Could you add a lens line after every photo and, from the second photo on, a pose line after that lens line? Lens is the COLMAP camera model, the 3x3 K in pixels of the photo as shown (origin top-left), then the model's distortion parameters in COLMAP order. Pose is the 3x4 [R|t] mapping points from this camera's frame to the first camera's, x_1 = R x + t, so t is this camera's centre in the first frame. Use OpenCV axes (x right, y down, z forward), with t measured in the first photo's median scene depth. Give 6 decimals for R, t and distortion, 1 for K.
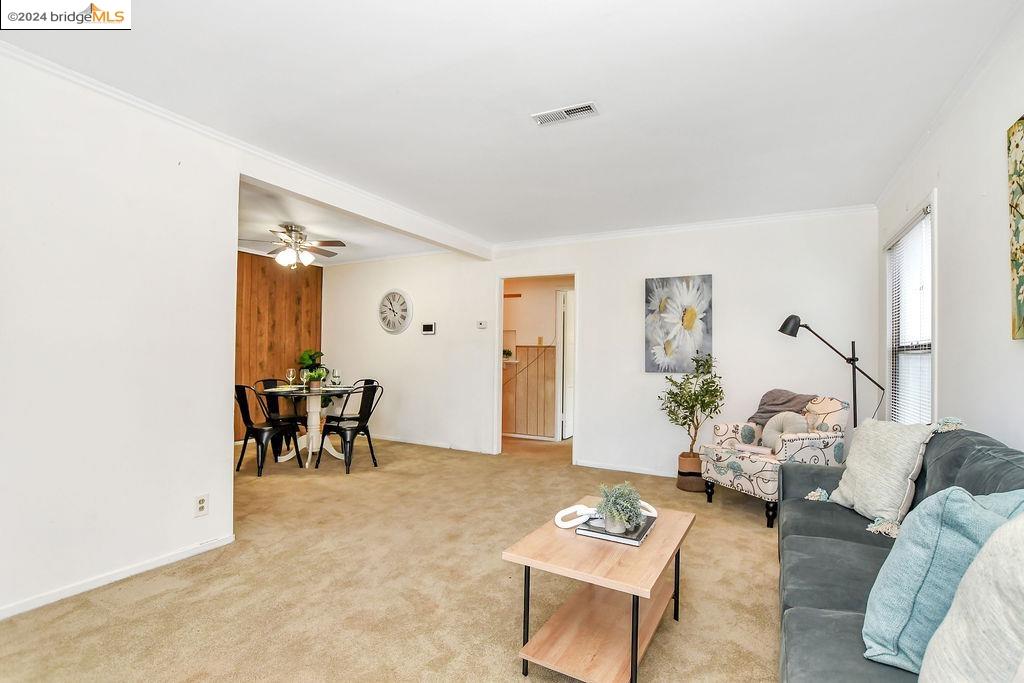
lens RADIAL K [[485.9, 0, 516.8], [0, 485.9, 348.3], [0, 0, 1]] dist [-0.039946, 0.009245]
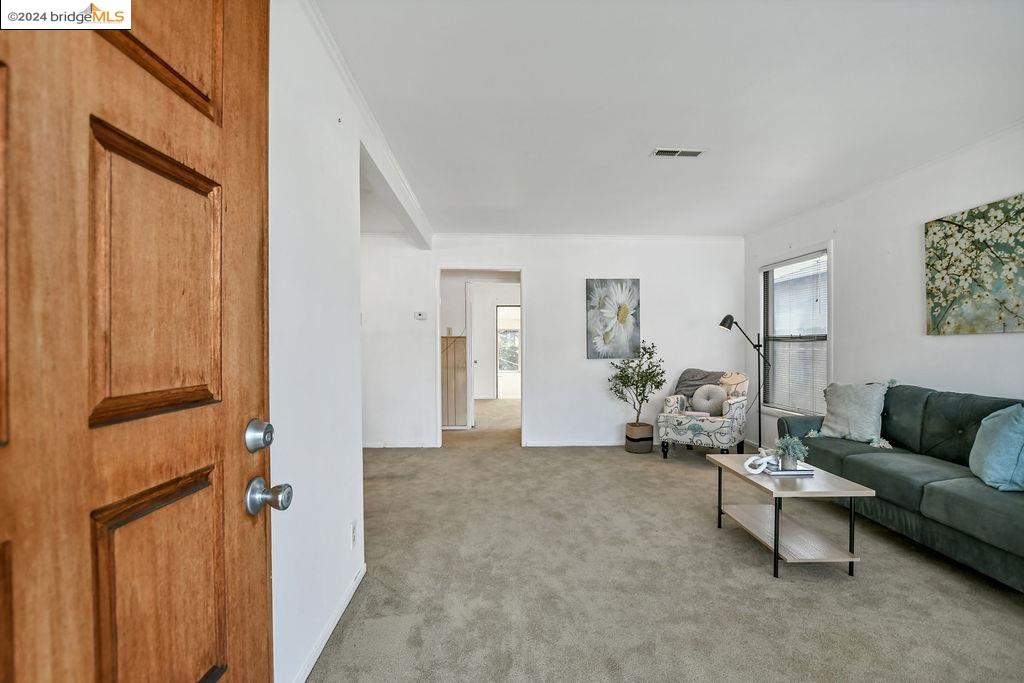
lens RADIAL K [[500.5, 0, 516.2], [0, 500.5, 345.9], [0, 0, 1]] dist [-0.020633, 0.001295]
pose [[0.852472, -0.020565, 0.522368, -0.539302], [0.008201, 0.999629, 0.025970, -0.016027], [-0.522708, -0.017854, 0.852325, 0.065390]]
